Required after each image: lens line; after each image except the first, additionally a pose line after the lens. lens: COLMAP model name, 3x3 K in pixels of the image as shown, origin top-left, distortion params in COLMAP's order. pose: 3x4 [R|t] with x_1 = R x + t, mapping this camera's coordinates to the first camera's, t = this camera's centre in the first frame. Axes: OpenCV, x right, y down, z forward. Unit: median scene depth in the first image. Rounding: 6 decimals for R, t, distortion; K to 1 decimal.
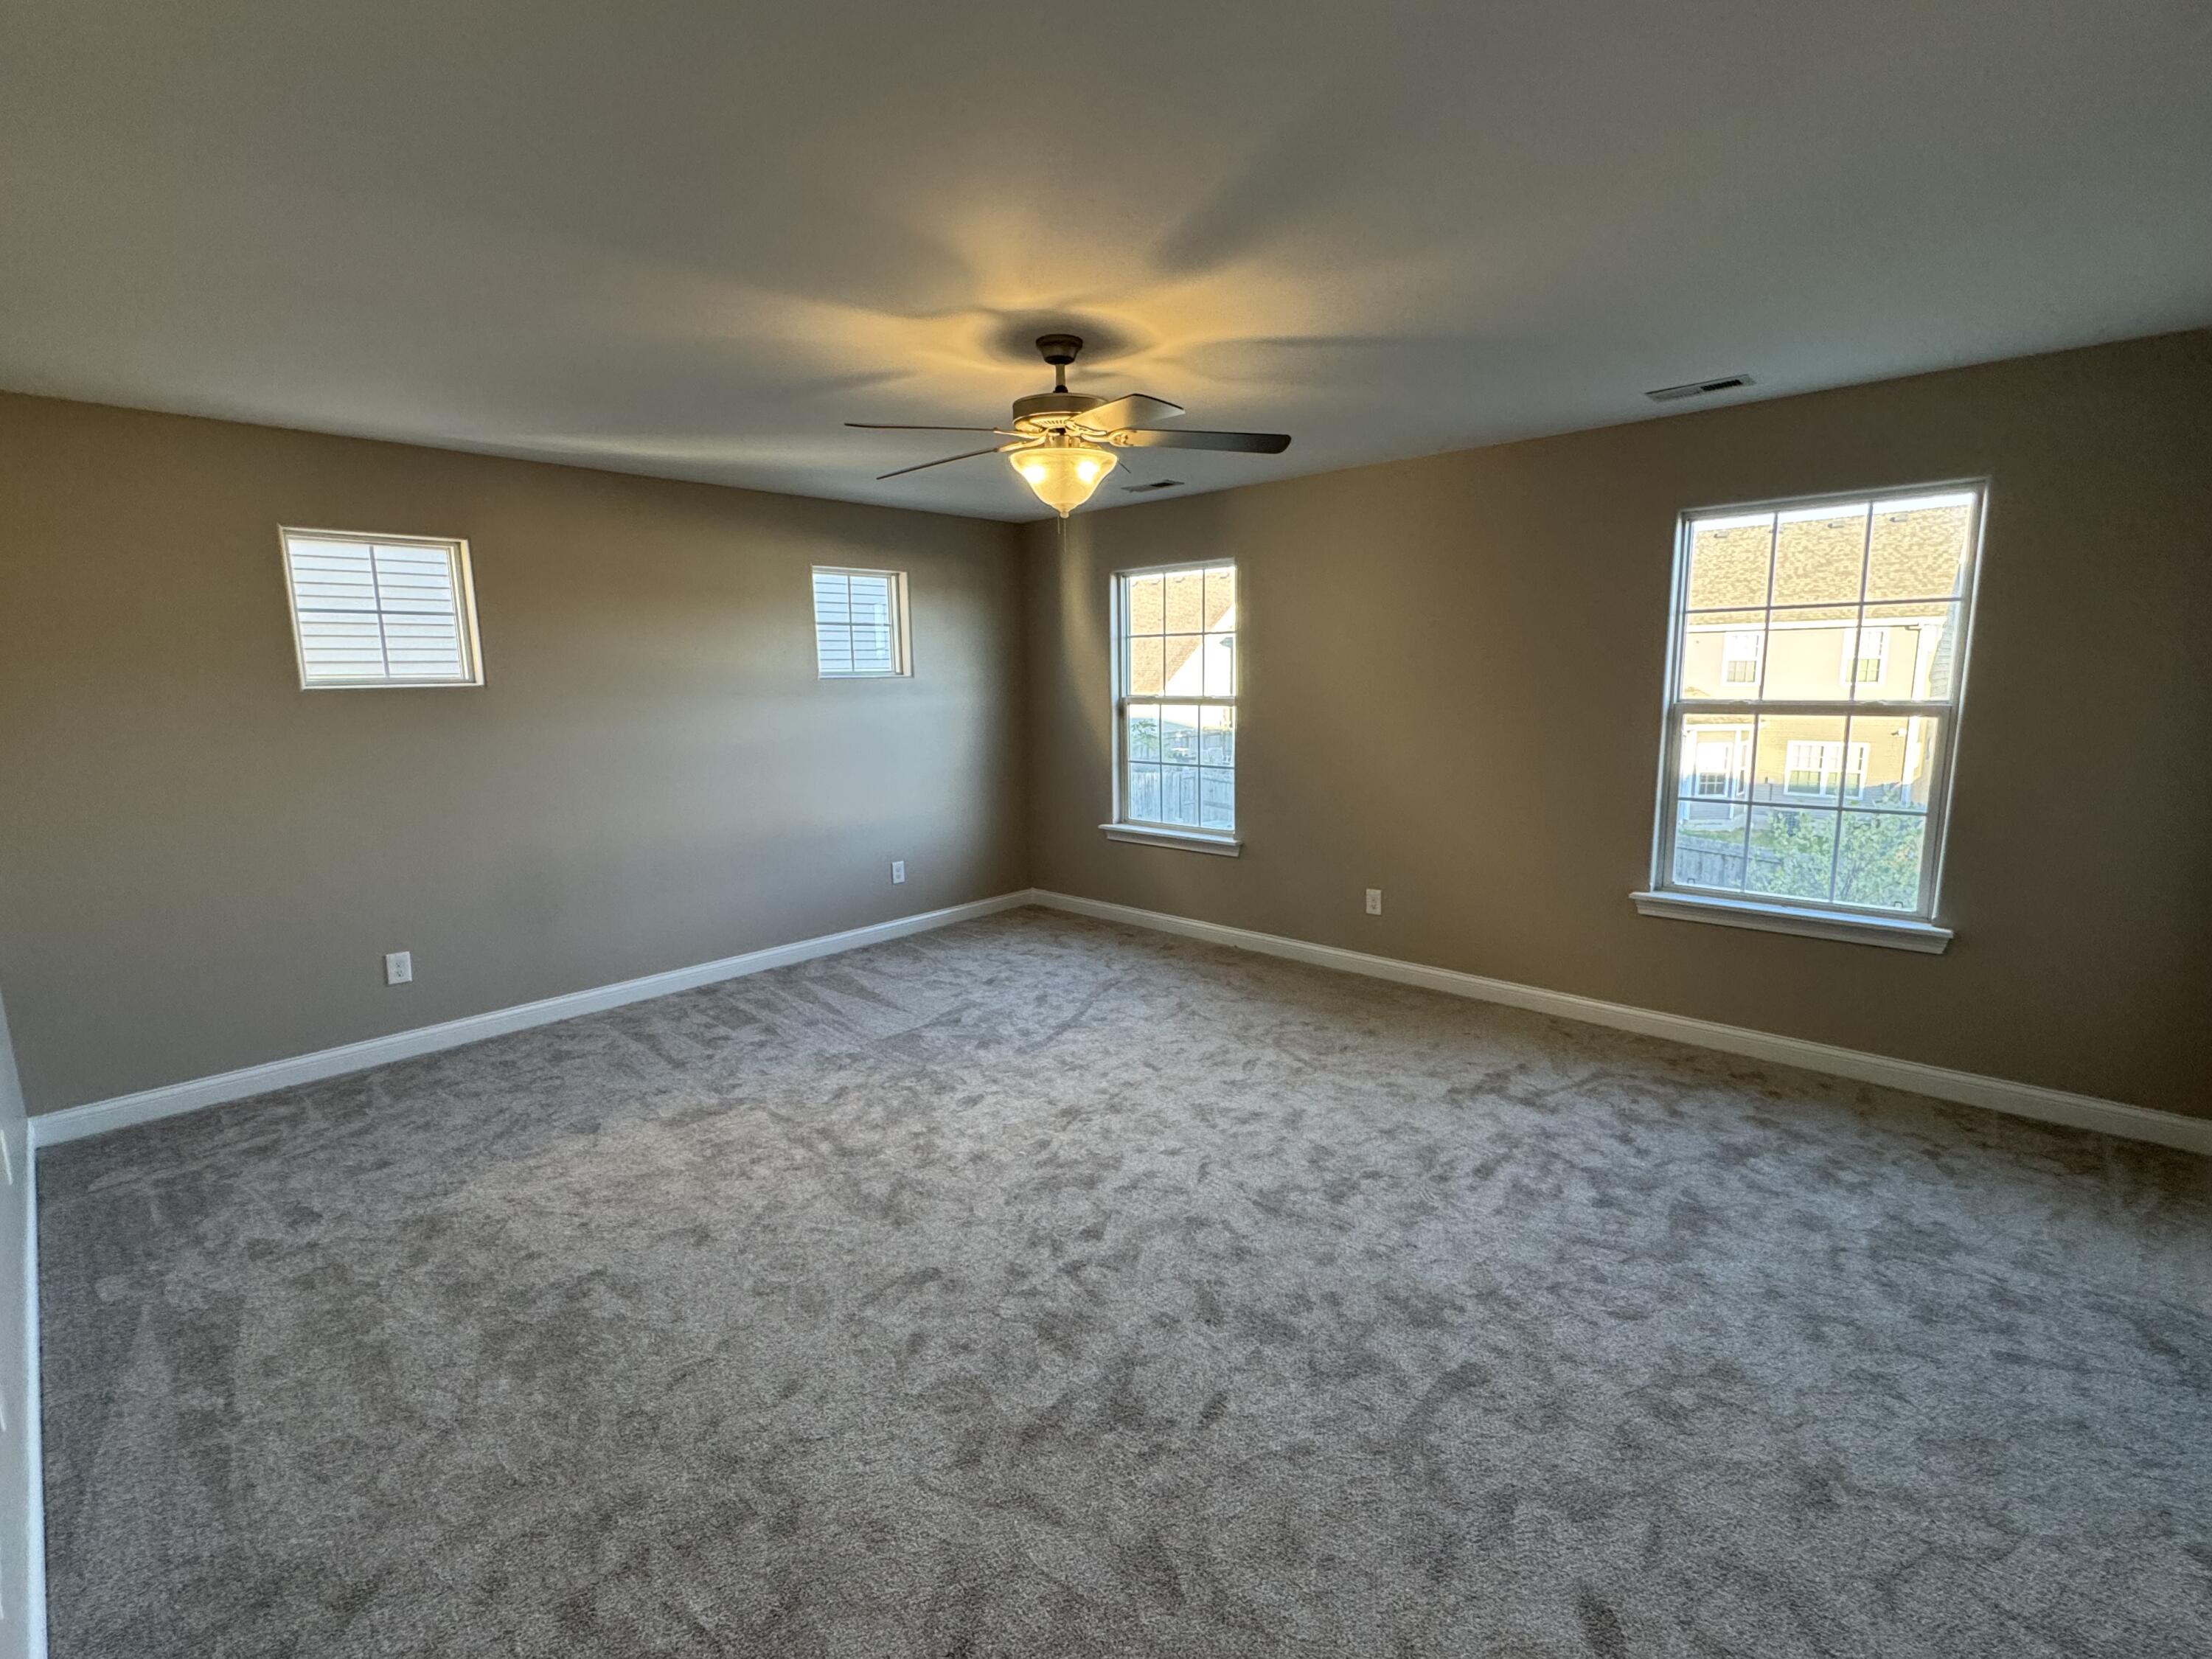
lens RADIAL K [[972.8, 0, 1107.7], [0, 972.8, 821.8], [0, 0, 1]] dist [0.000986, 0.000269]
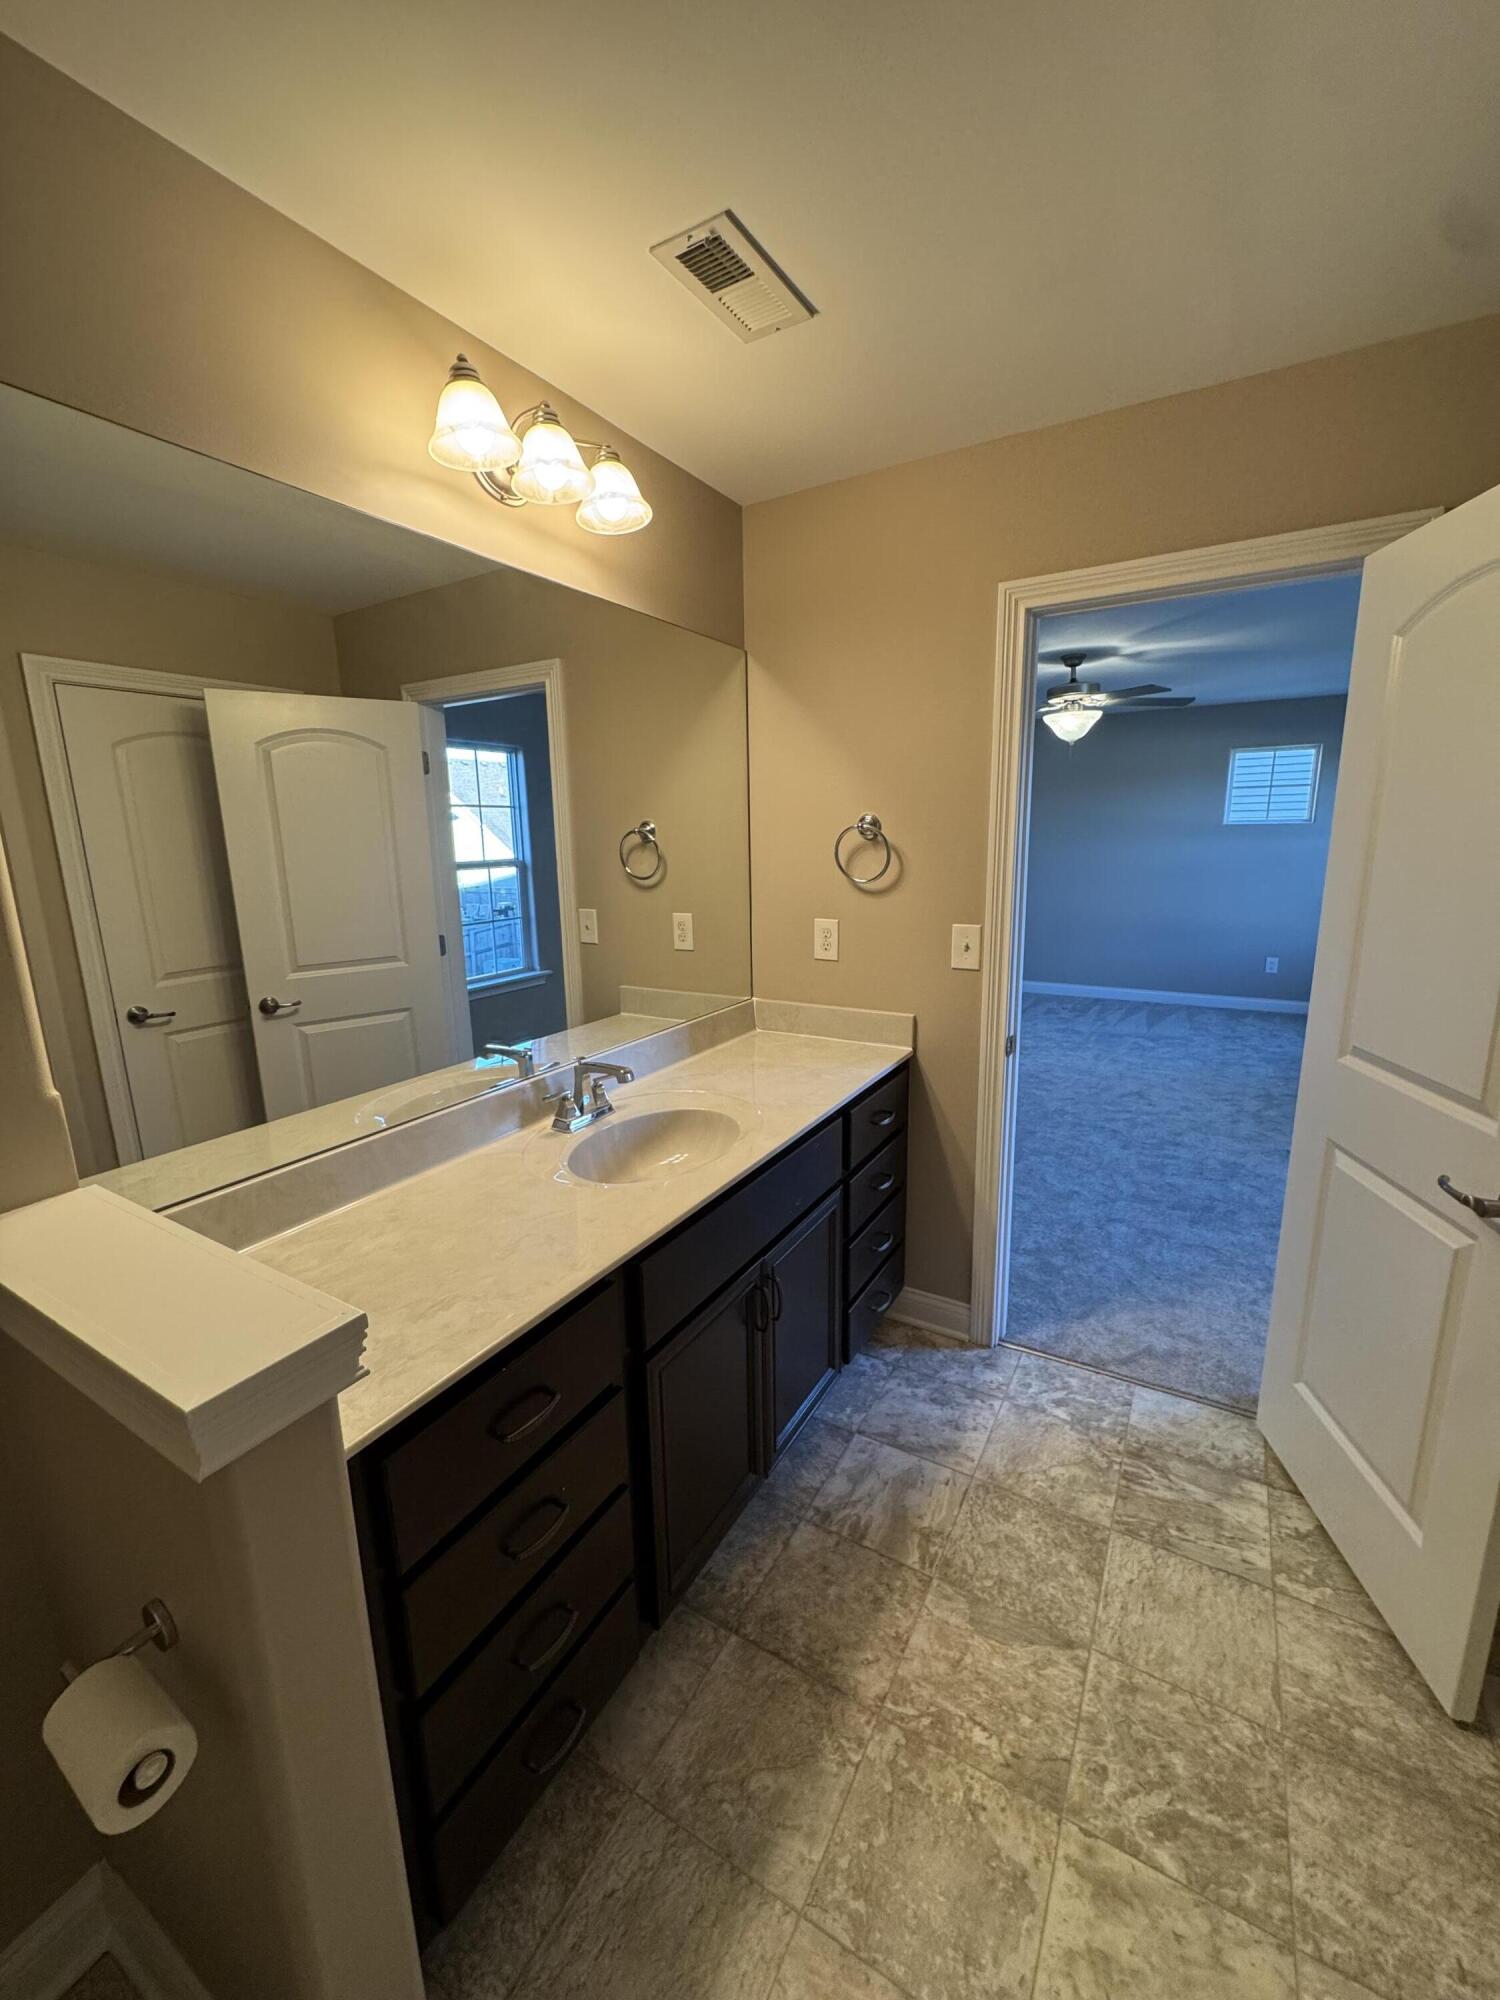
lens RADIAL K [[802.4, 0, 750.0], [0, 802.4, 1007.1], [0, 0, 1]] dist [-0.001214, 0.000396]
pose [[0.186110, 0.208402, -0.960173, 1.183822], [-0.127163, 0.974136, 0.186785, -0.016091], [0.974265, 0.087336, 0.207798, 0.069767]]
